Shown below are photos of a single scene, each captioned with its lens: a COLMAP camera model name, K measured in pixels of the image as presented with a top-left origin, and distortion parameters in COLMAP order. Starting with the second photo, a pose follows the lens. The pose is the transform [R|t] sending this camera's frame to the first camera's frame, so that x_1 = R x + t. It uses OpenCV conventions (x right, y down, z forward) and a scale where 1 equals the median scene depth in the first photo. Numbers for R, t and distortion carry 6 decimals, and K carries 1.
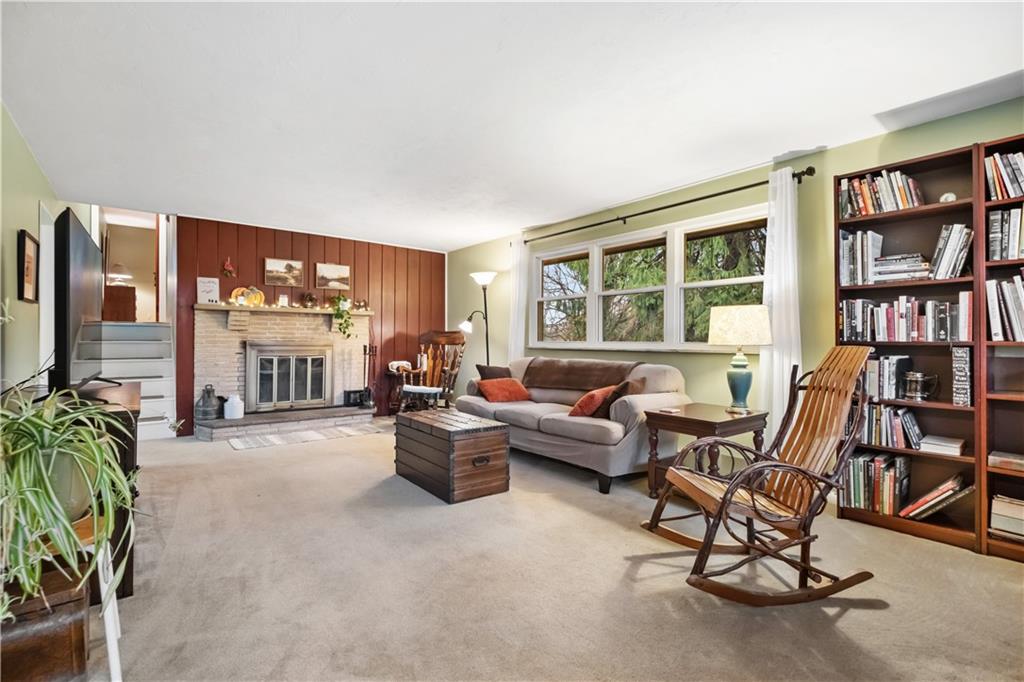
lens RADIAL K [[468.6, 0, 512.3], [0, 468.6, 345.0], [0, 0, 1]] dist [-0.002515, -0.000458]
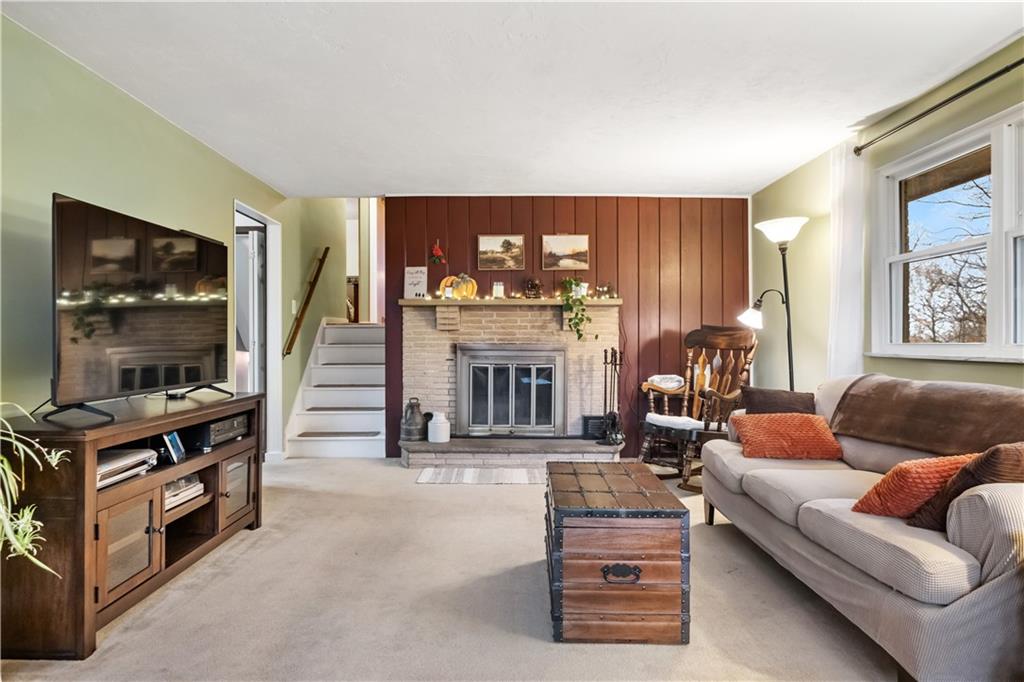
lens RADIAL K [[639.5, 0, 512.0], [0, 639.5, 341.0], [0, 0, 1]] dist [0.000501, 0.000795]
pose [[0.783029, -0.005805, -0.621959, 0.164329], [-0.002560, 0.999918, -0.012554, -0.000456], [0.621980, 0.011423, 0.782950, 0.215040]]
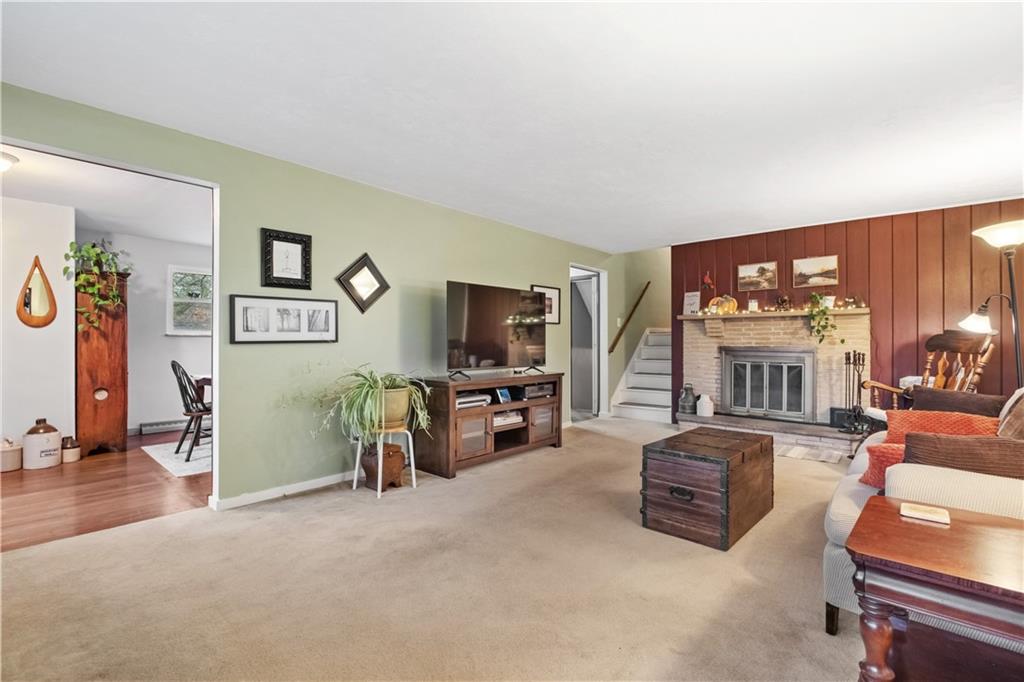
lens RADIAL K [[468.6, 0, 512.3], [0, 468.6, 345.0], [0, 0, 1]] dist [-0.002515, -0.000458]
pose [[0.171631, -0.002498, -0.985158, 0.396844], [-0.013635, 0.999895, -0.004911, -0.000038], [0.985067, 0.014275, 0.171579, 0.334534]]
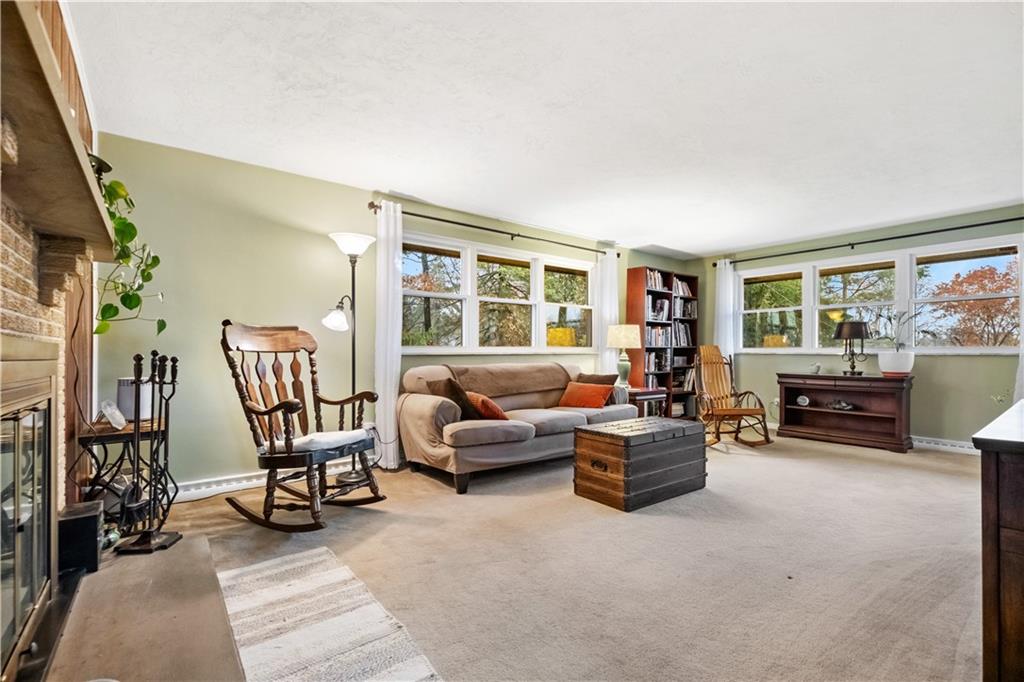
lens RADIAL K [[462.2, 0, 512.0], [0, 462.2, 341.0], [0, 0, 1]] dist [-0.000966, -0.000254]
pose [[-0.003918, 0.019926, 0.999794, -0.681648], [0.014284, 0.999701, -0.019868, 0.001179], [-0.999890, 0.014203, -0.004202, 0.814071]]
